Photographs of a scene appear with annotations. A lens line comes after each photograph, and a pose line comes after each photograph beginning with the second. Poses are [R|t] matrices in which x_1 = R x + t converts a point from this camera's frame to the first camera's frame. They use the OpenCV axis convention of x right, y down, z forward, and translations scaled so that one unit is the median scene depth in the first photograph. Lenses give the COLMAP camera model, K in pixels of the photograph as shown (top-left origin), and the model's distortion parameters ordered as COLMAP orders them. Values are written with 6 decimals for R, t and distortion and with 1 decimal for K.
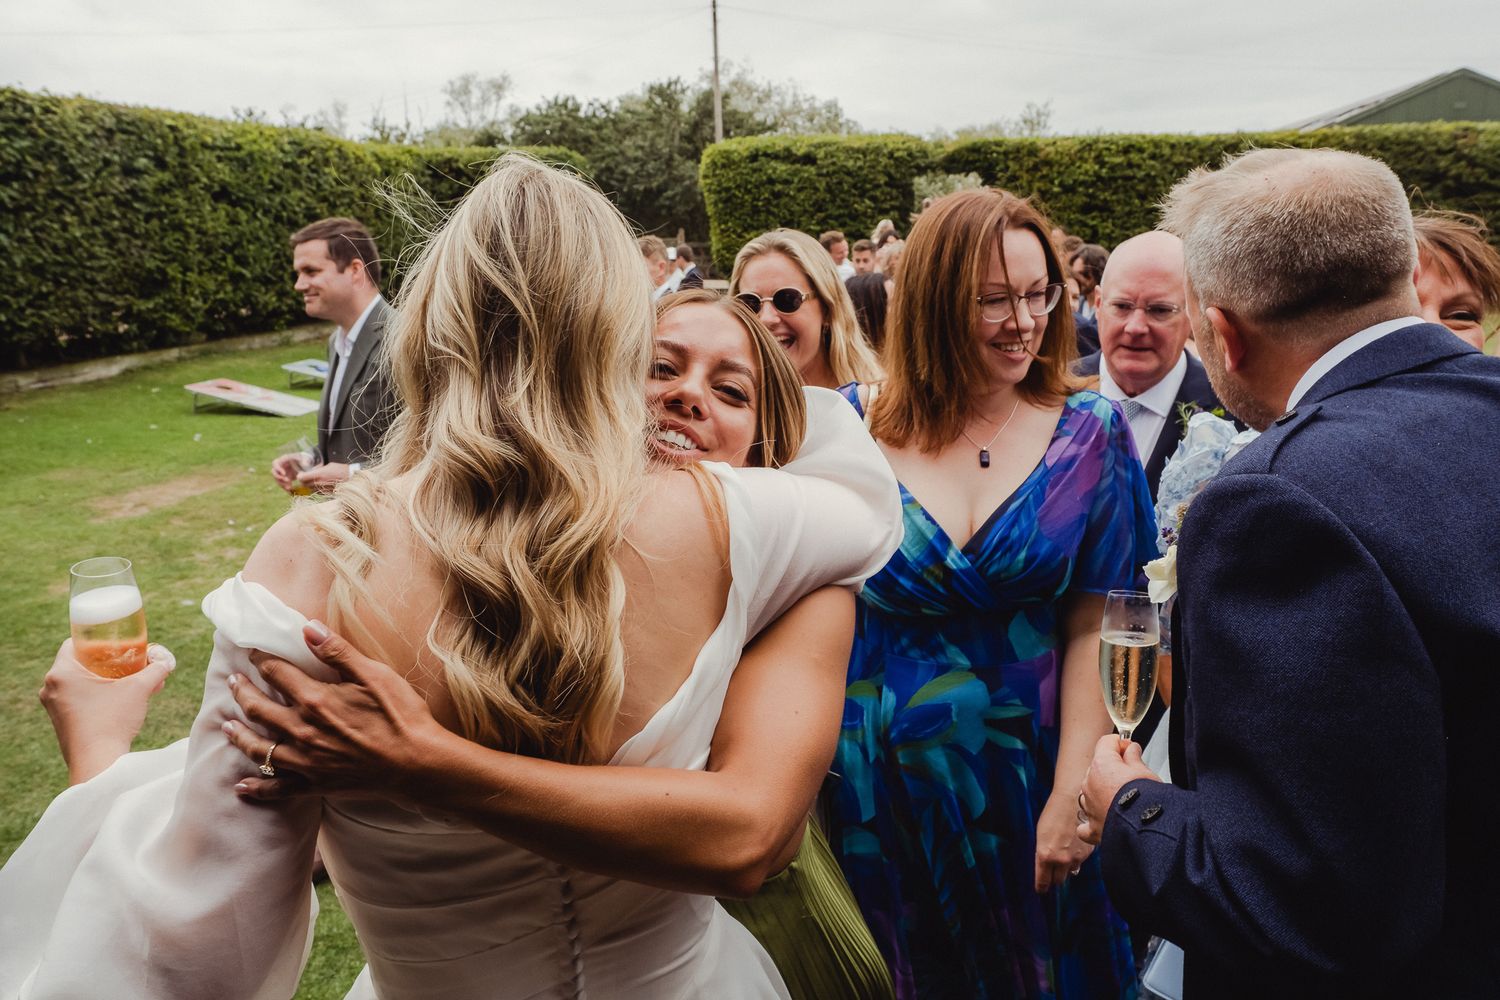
lens RADIAL K [[1099.9, 0, 764.3], [0, 1099.9, 494.6], [0, 0, 1]] dist [-0.004960, 0.008858]
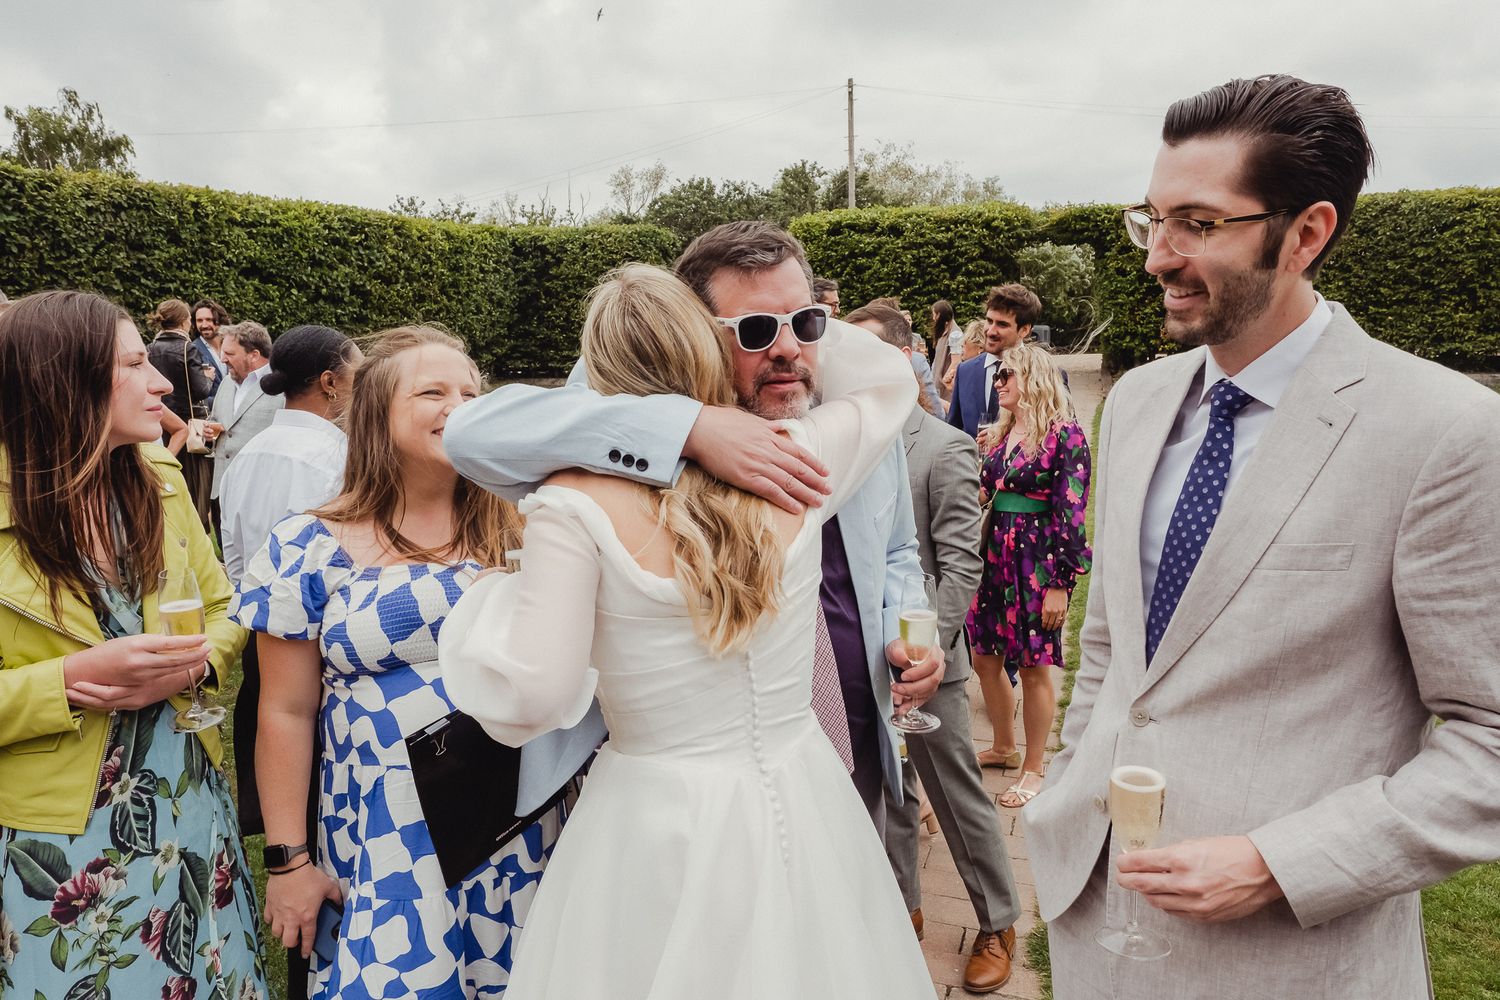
lens RADIAL K [[1099.9, 0, 762.0], [0, 1099.9, 476.0], [0, 0, 1]] dist [-0.004960, 0.008858]
pose [[0.983718, 0.023585, -0.178166, 0.125585], [-0.039481, 0.995494, -0.086212, -0.020932], [0.175330, 0.091842, 0.980216, 0.120594]]
